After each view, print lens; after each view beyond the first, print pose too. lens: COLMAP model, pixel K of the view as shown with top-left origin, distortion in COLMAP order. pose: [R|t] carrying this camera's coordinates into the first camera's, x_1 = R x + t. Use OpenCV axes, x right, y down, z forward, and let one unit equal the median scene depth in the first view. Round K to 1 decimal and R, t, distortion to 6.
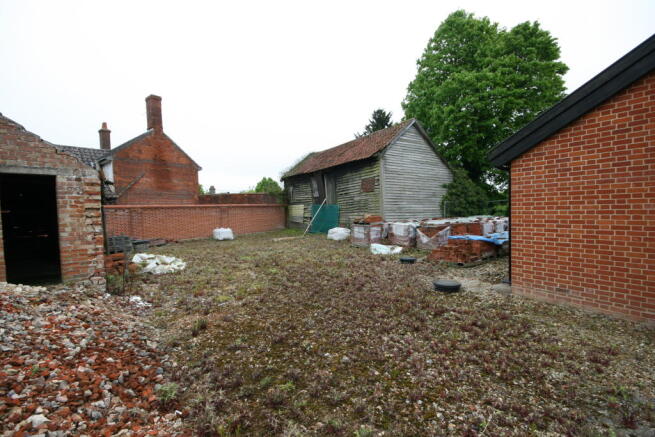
lens RADIAL K [[296.2, 0, 326.2], [0, 296.2, 221.6], [0, 0, 1]] dist [-0.001423, -0.000587]
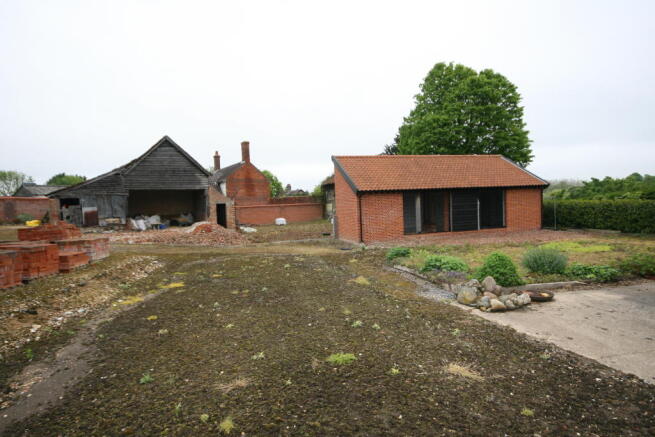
lens RADIAL K [[357.3, 0, 327.5], [0, 357.3, 218.5], [0, 0, 1]] dist [0.001741, 0.000144]
pose [[0.956482, 0.003495, -0.291770, 0.487772], [-0.000247, 0.999938, 0.011170, -0.000893], [0.291791, -0.010612, 0.956423, -0.862140]]
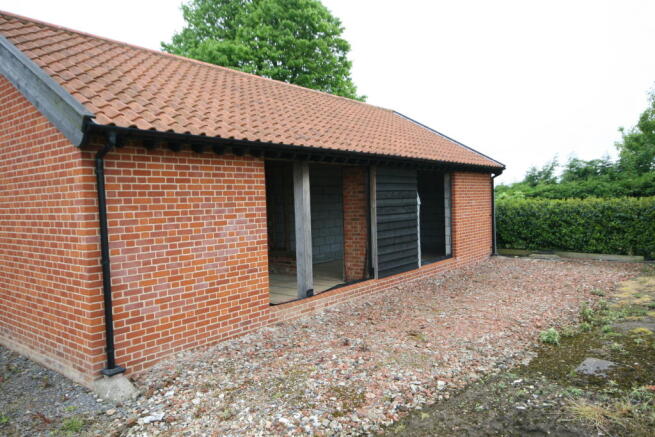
lens RADIAL K [[470.5, 0, 327.5], [0, 470.5, 218.5], [0, 0, 1]] dist [-0.000453, -0.000343]
pose [[0.950648, -0.009366, 0.310131, 0.340038], [0.014082, 0.999817, -0.012972, -0.007492], [-0.309953, 0.016699, 0.950605, -0.252323]]
